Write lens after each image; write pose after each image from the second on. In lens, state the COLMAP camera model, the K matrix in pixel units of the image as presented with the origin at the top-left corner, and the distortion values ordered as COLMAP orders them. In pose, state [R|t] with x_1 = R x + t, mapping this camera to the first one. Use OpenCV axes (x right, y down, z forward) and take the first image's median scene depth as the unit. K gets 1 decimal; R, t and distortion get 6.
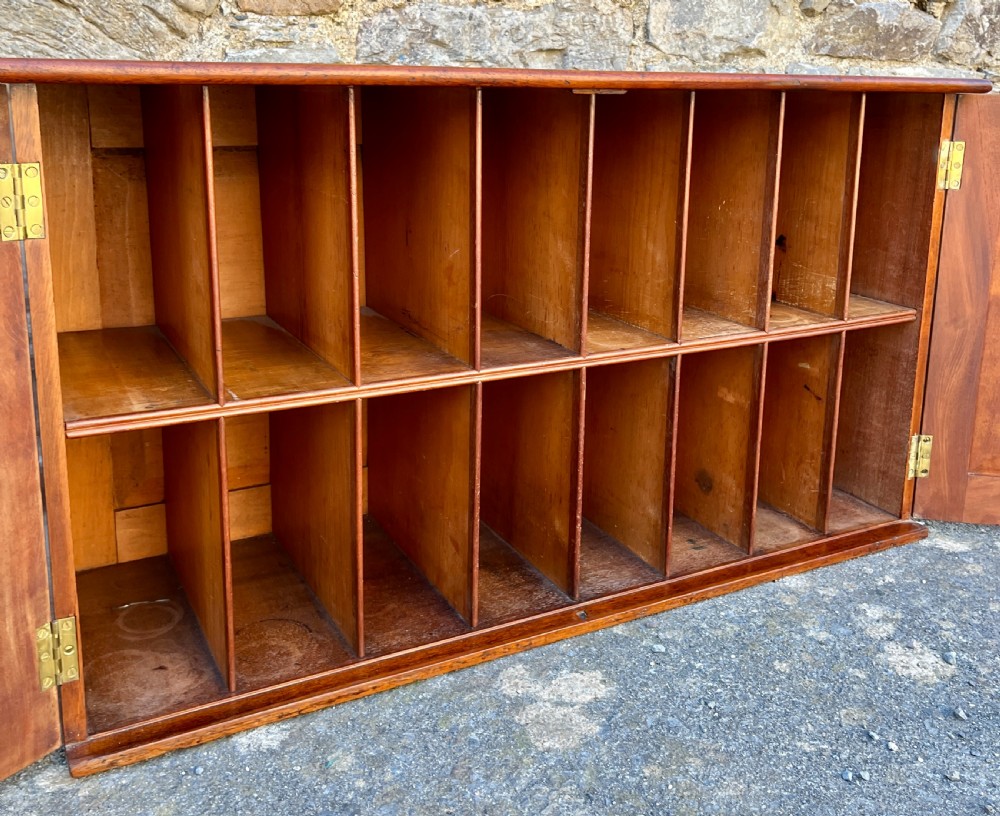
lens RADIAL K [[1025.1, 0, 511.9], [0, 1025.1, 298.0], [0, 0, 1]] dist [0.026080, 0.000000]
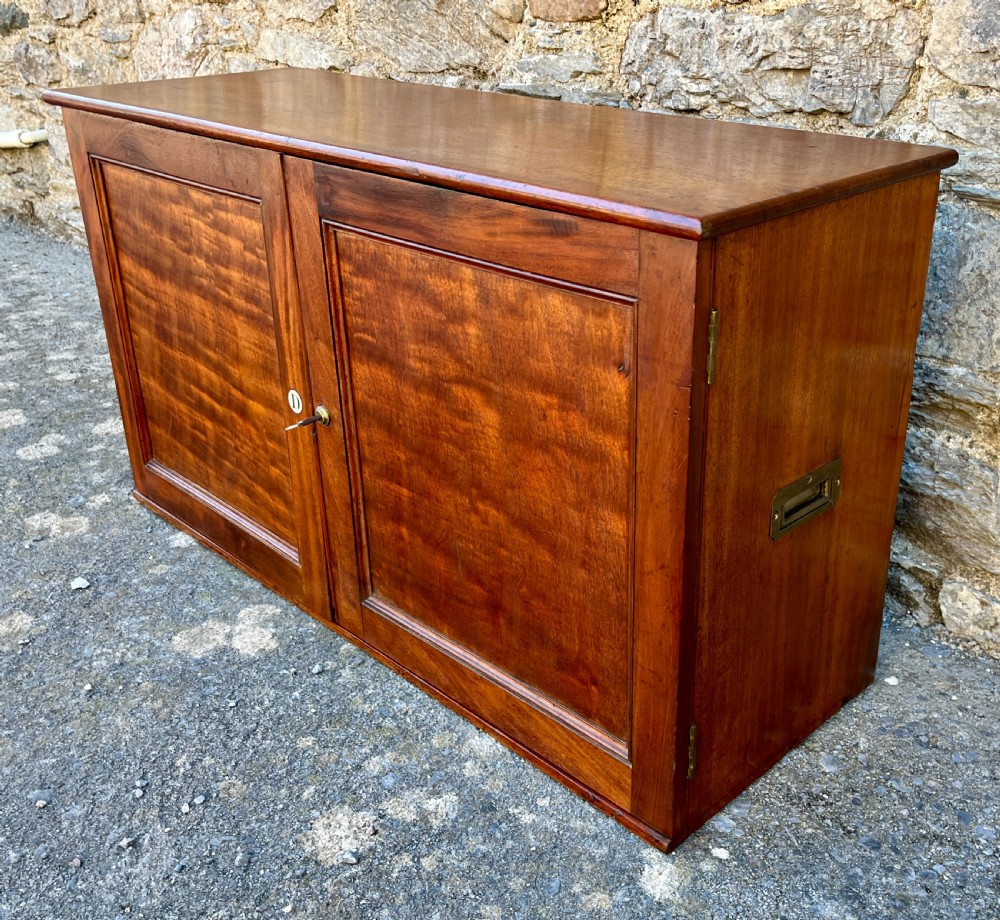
lens RADIAL K [[1121.1, 0, 543.0], [0, 1121.1, 459.0], [0, 0, 1]] dist [0.023089, 0.000000]
pose [[0.282441, 0.386059, -0.878172, 0.971059], [-0.186905, 0.920047, 0.344355, -0.268289], [0.940901, 0.066874, 0.332015, 0.669321]]
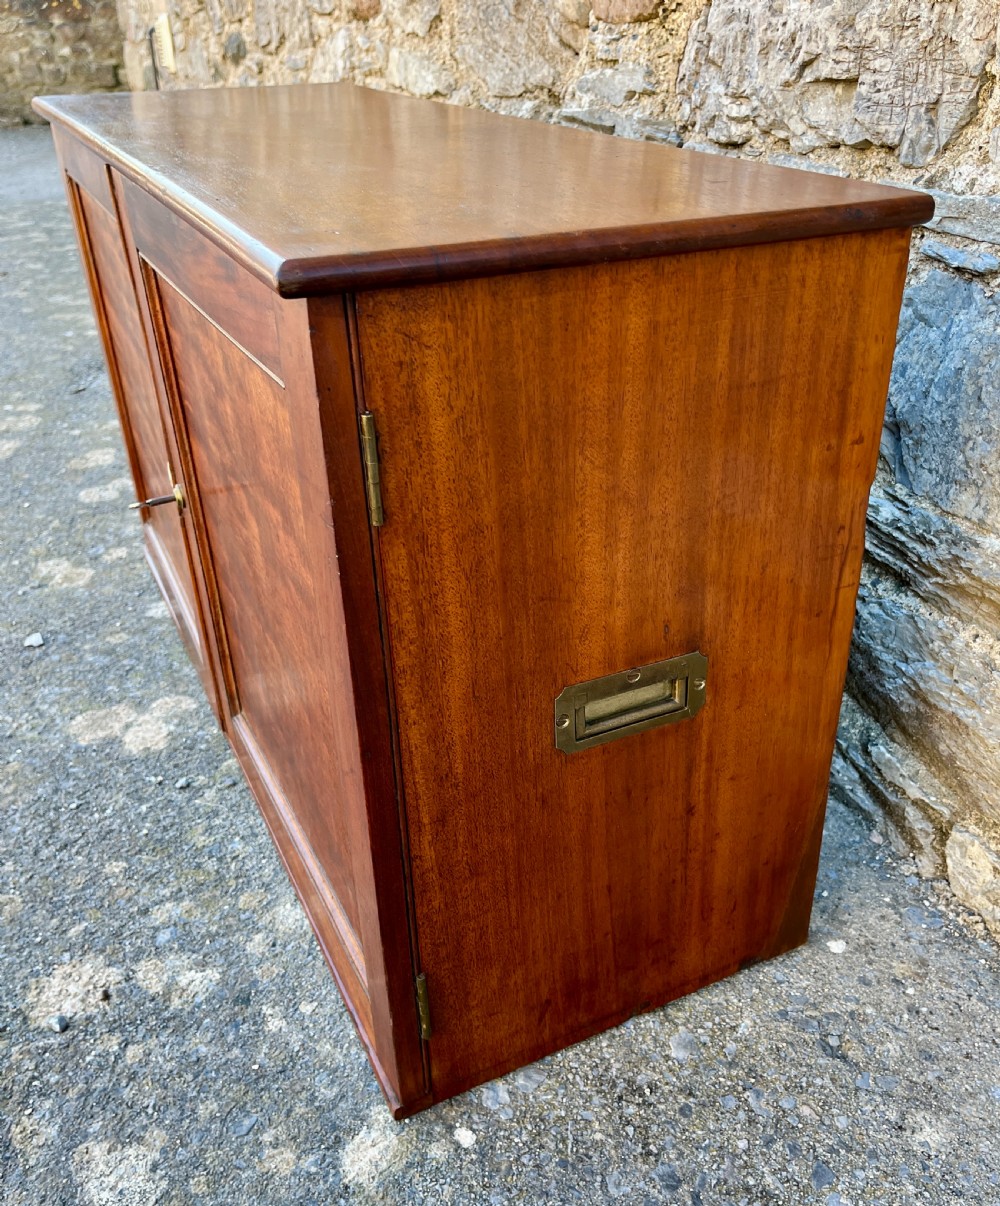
lens RADIAL K [[1095.0, 0, 548.6], [0, 1095.0, 654.7], [0, 0, 1]] dist [0.035128, -0.034175]
pose [[-0.024953, 0.497817, -0.866923, 0.801361], [-0.202912, 0.846619, 0.491999, -0.282654], [0.978879, 0.188186, 0.079888, 1.014421]]
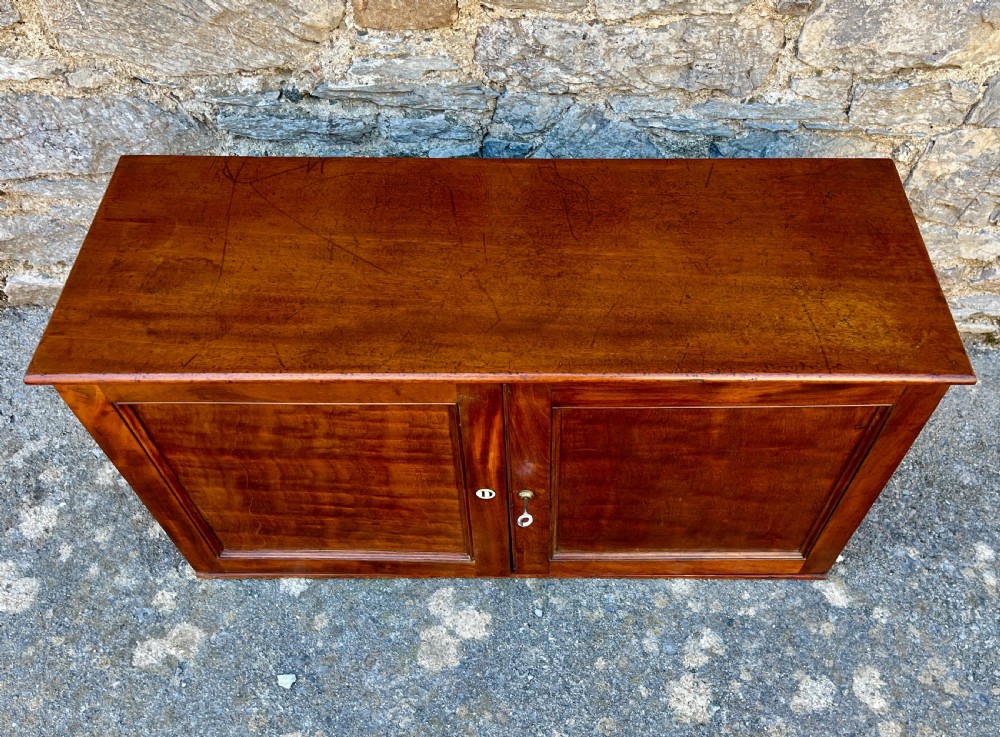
lens RADIAL K [[878.8, 0, 532.3], [0, 878.8, 353.4], [0, 0, 1]] dist [0.035683, -0.023437]
pose [[0.878716, 0.370258, -0.301276, 0.320020], [-0.087076, 0.744892, 0.661478, -0.678453], [0.469336, -0.555018, 0.686789, 0.248879]]
